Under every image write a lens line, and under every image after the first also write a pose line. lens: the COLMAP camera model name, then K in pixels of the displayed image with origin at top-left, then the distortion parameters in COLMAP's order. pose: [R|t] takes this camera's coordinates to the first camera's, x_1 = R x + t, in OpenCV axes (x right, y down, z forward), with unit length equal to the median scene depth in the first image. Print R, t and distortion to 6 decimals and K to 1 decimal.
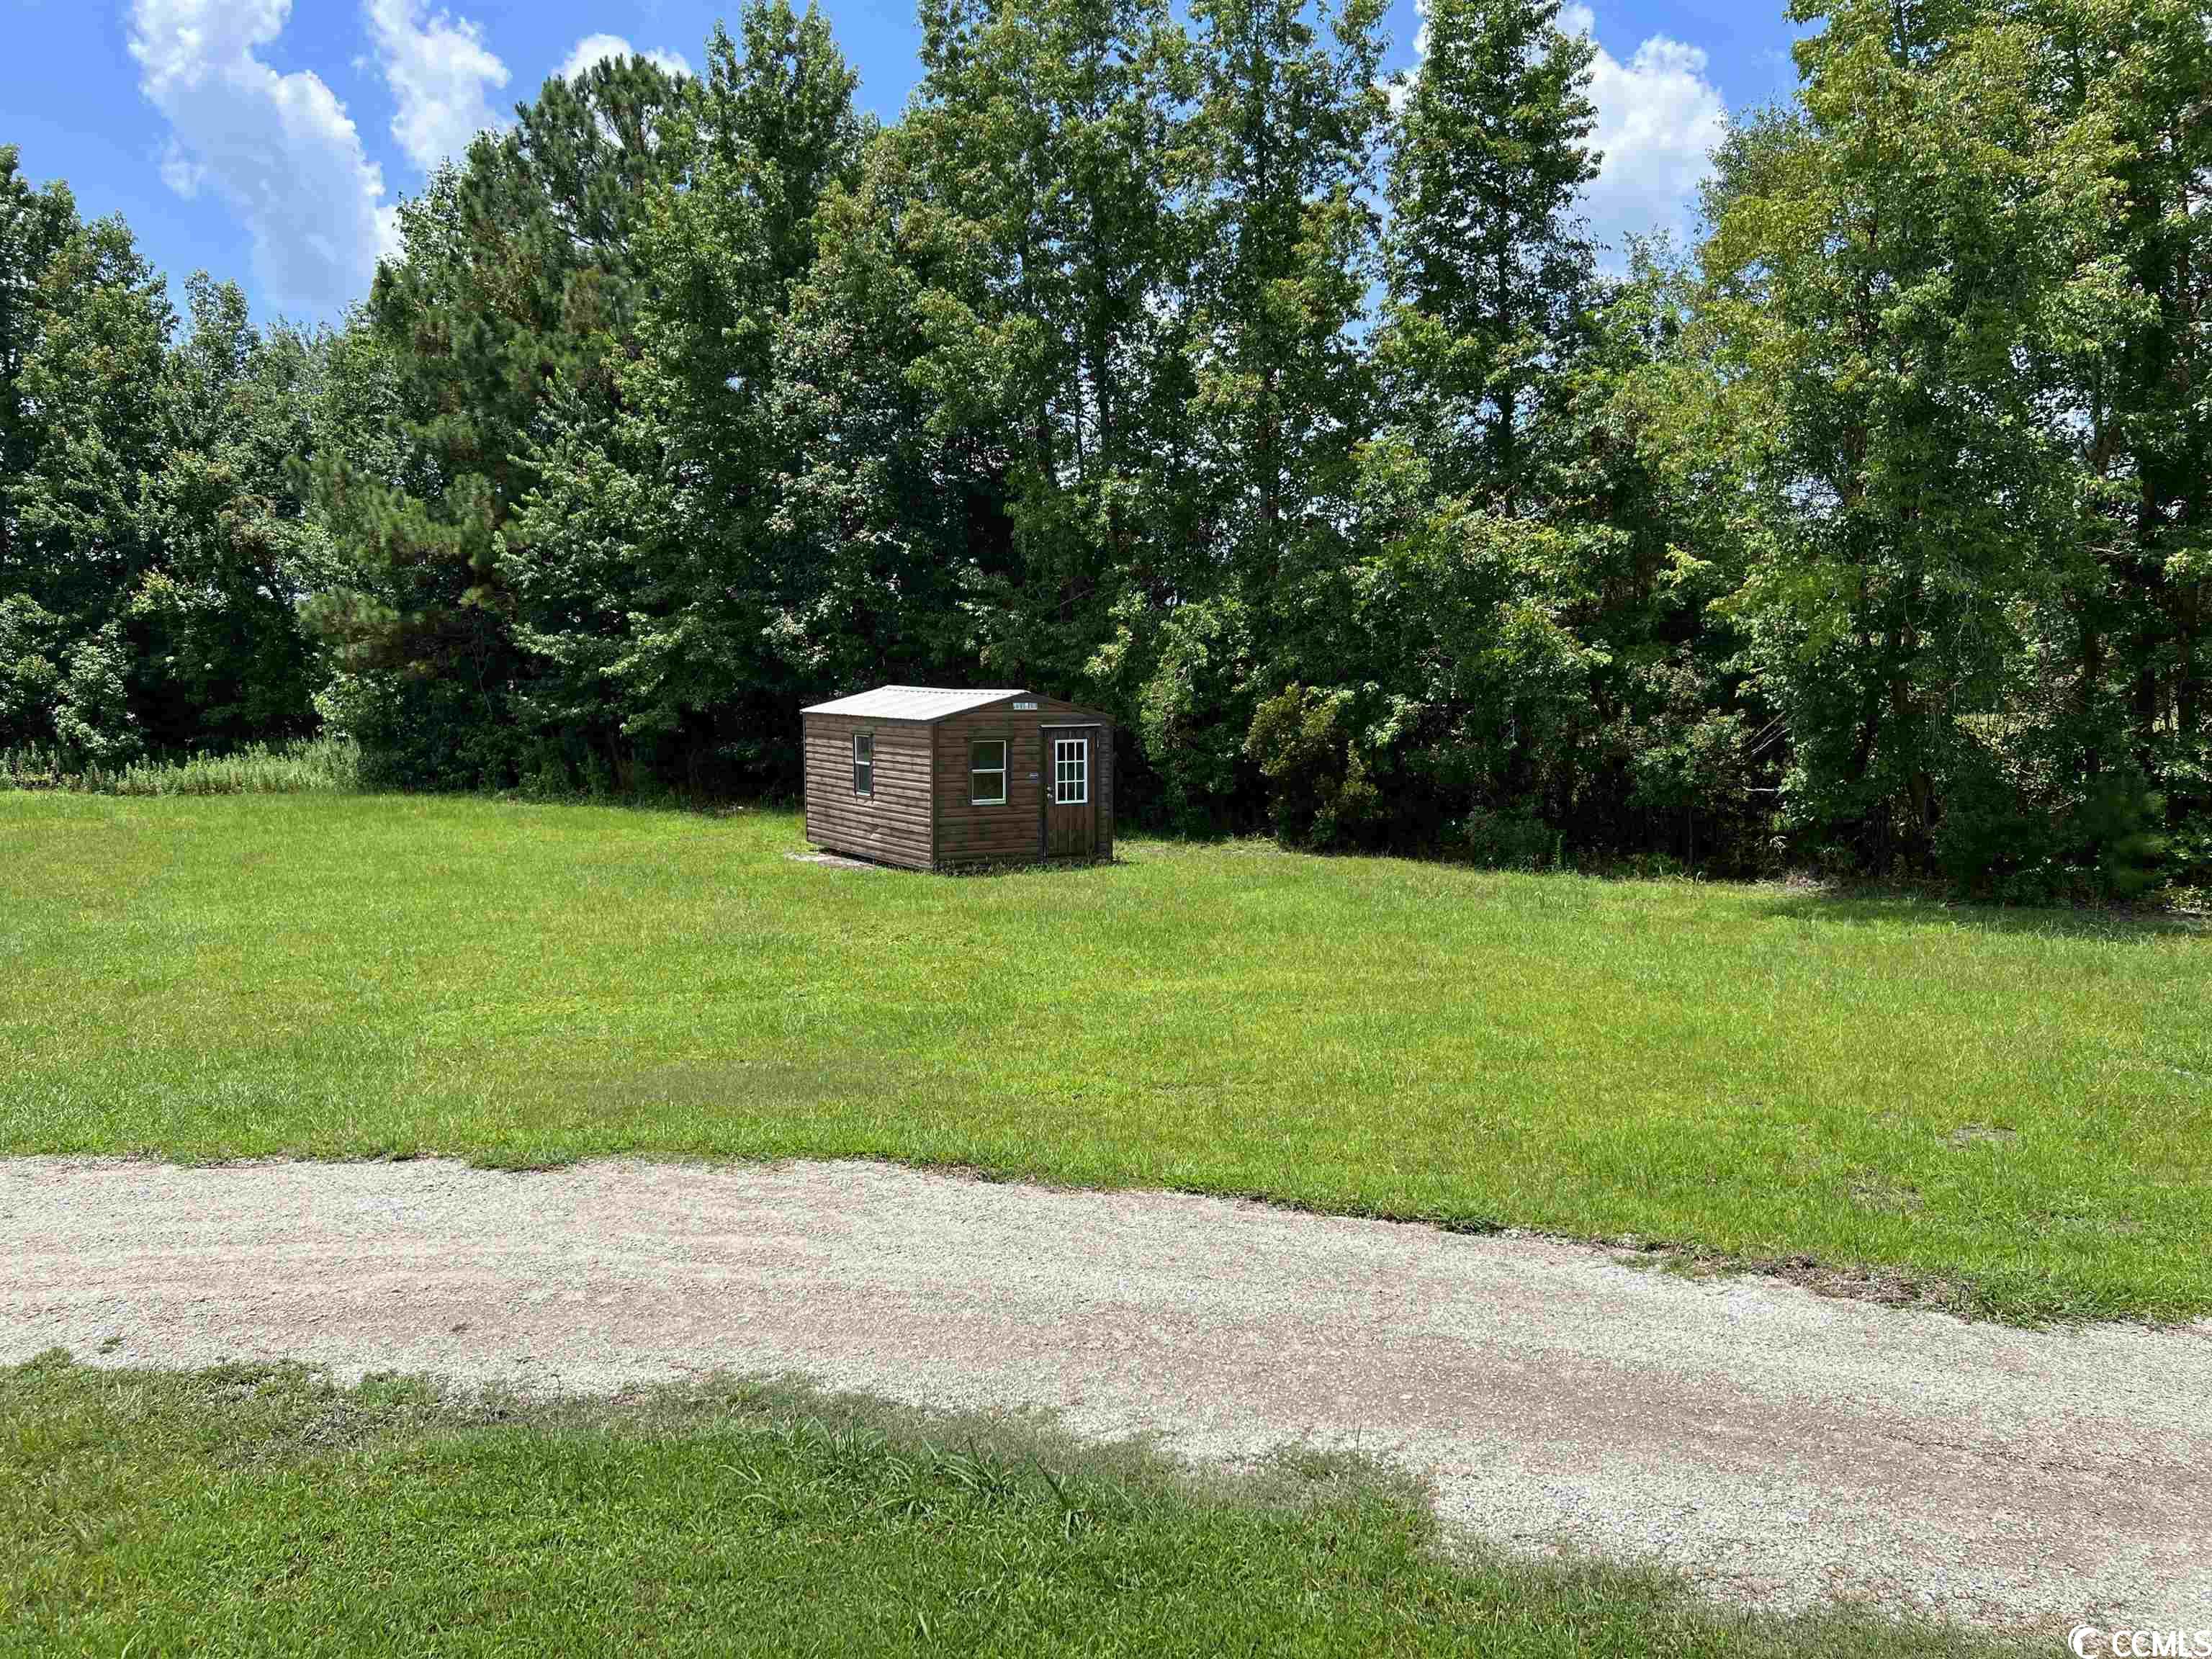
lens RADIAL K [[1659.8, 0, 1106.0], [0, 1659.8, 829.5], [0, 0, 1]] dist [0.069503, -0.085816]
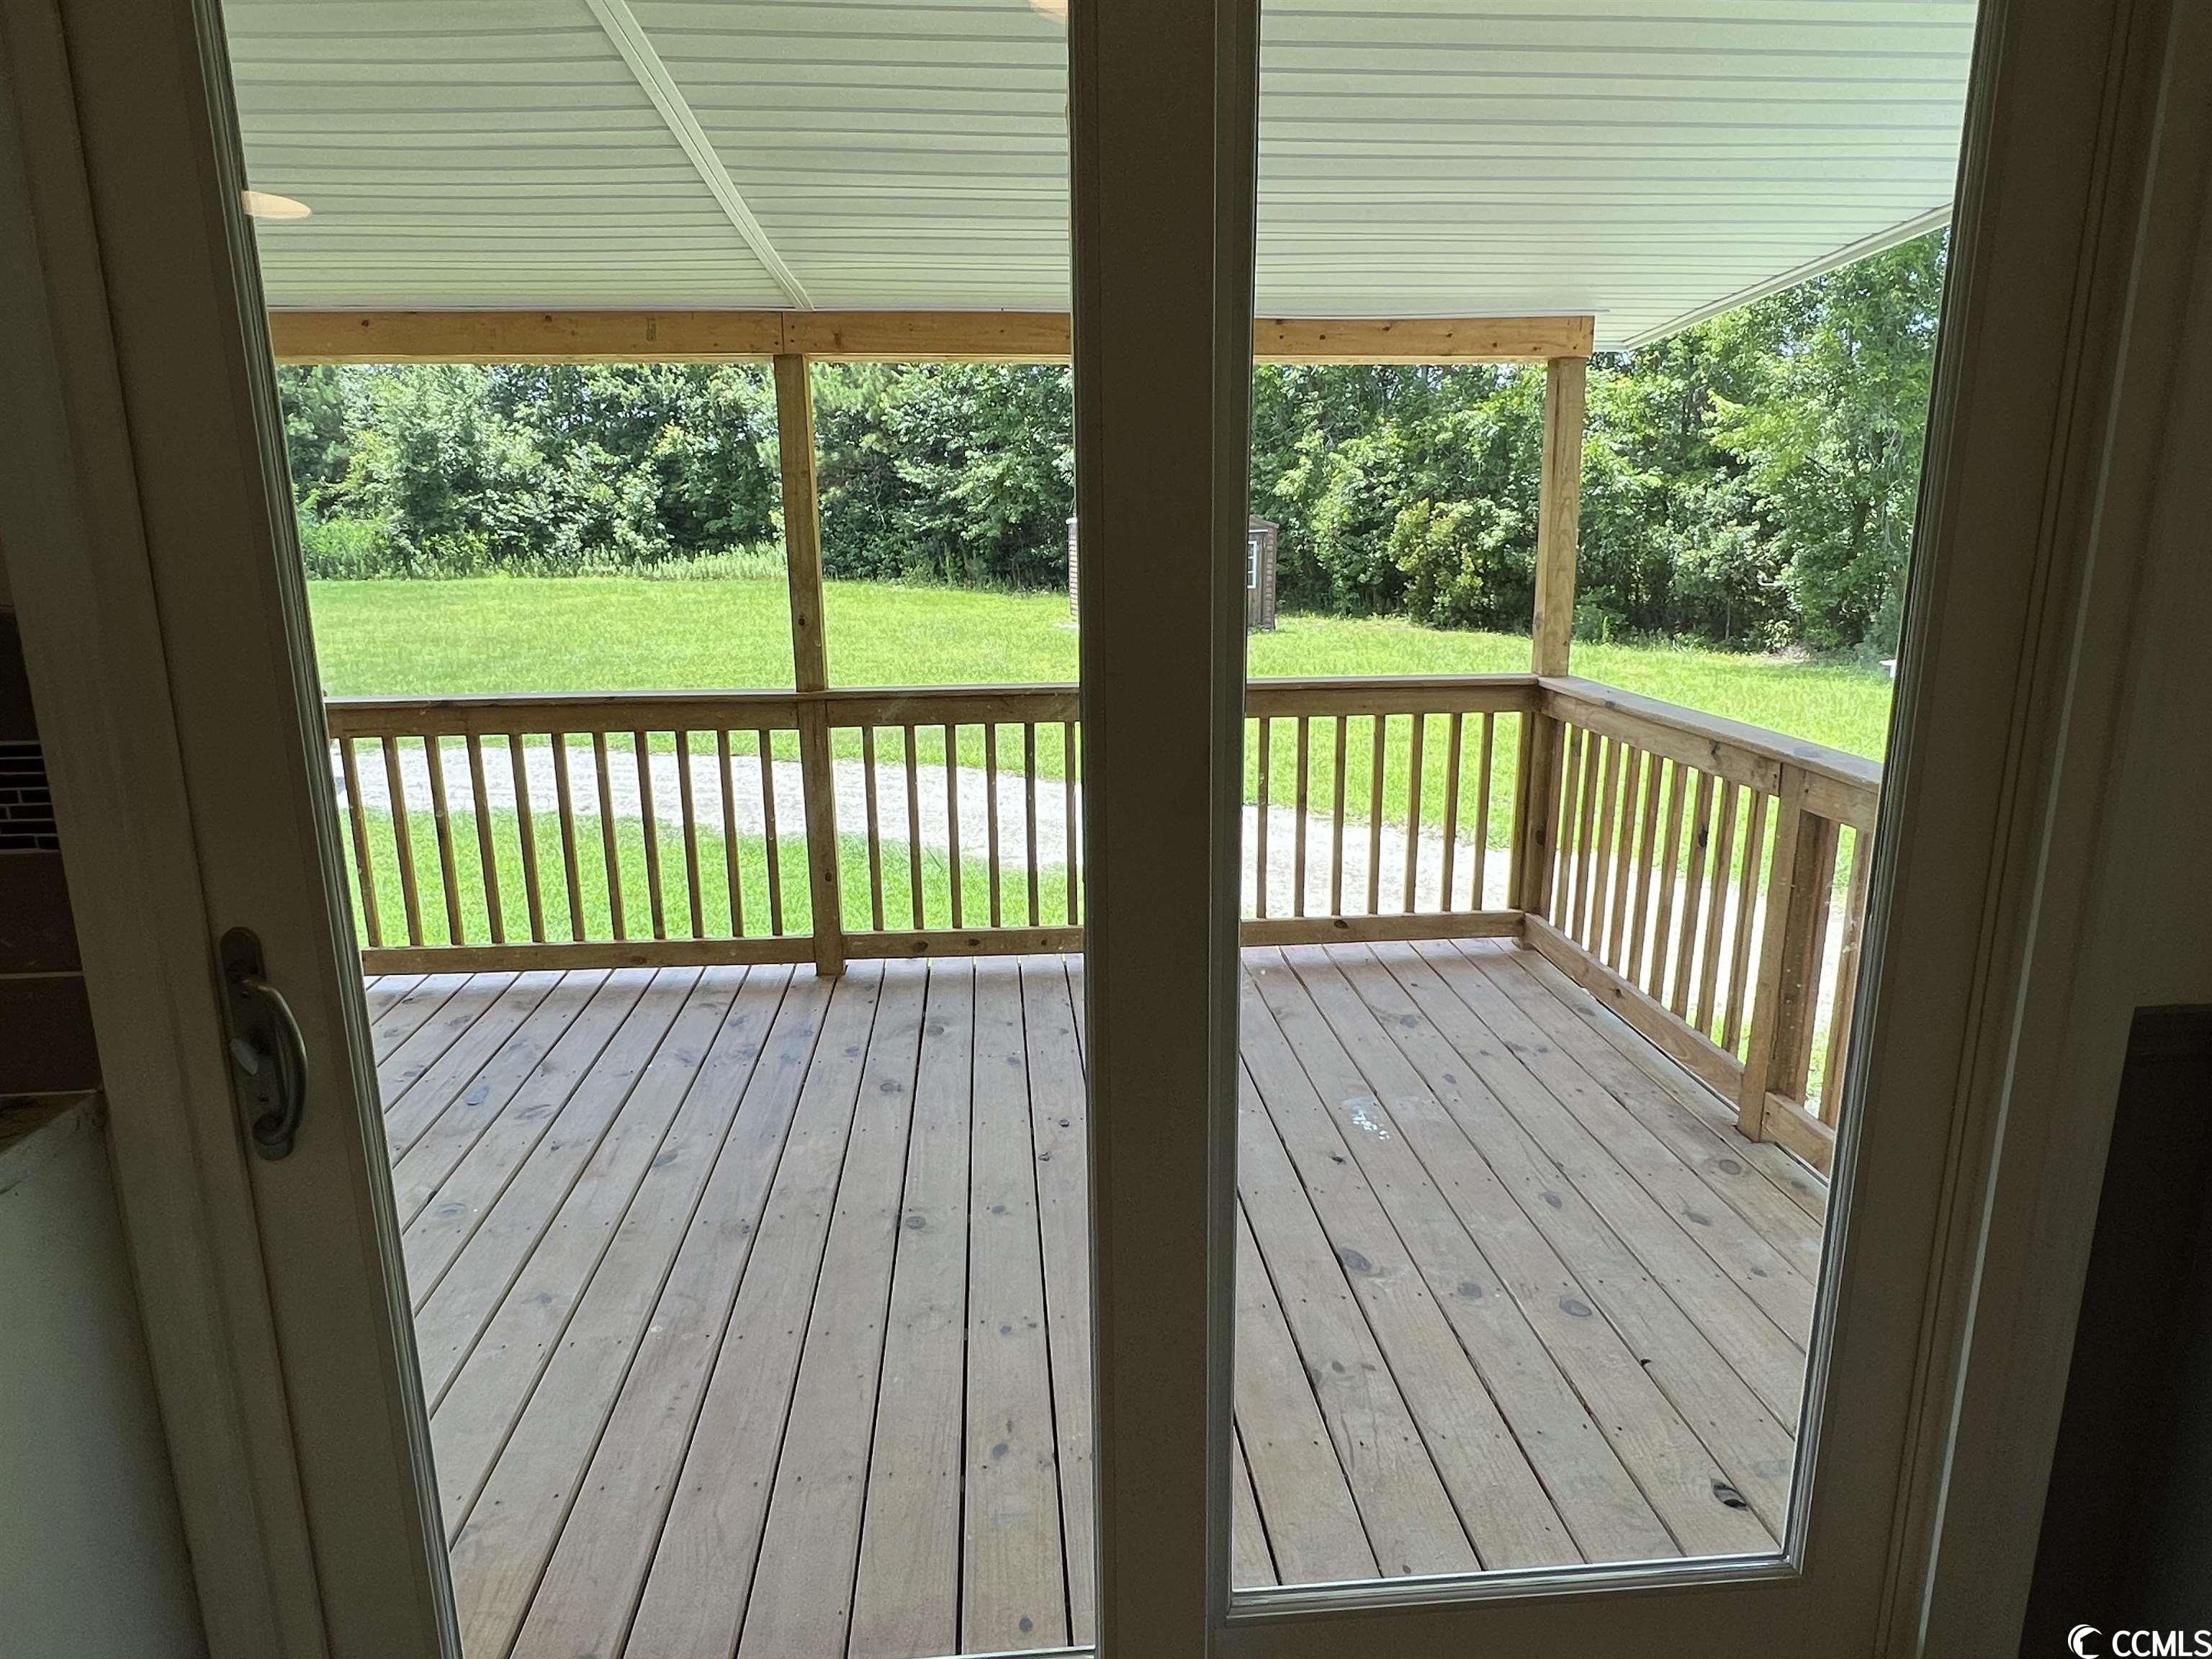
lens RADIAL K [[1333.5, 0, 1107.9], [0, 1333.5, 820.9], [0, 0, 1]] dist [-0.005569, -0.001380]
pose [[0.975677, 0.048696, -0.213735, 0.096606], [-0.016699, 0.988692, 0.149028, 0.010345], [0.218575, -0.141834, 0.965457, -0.117481]]
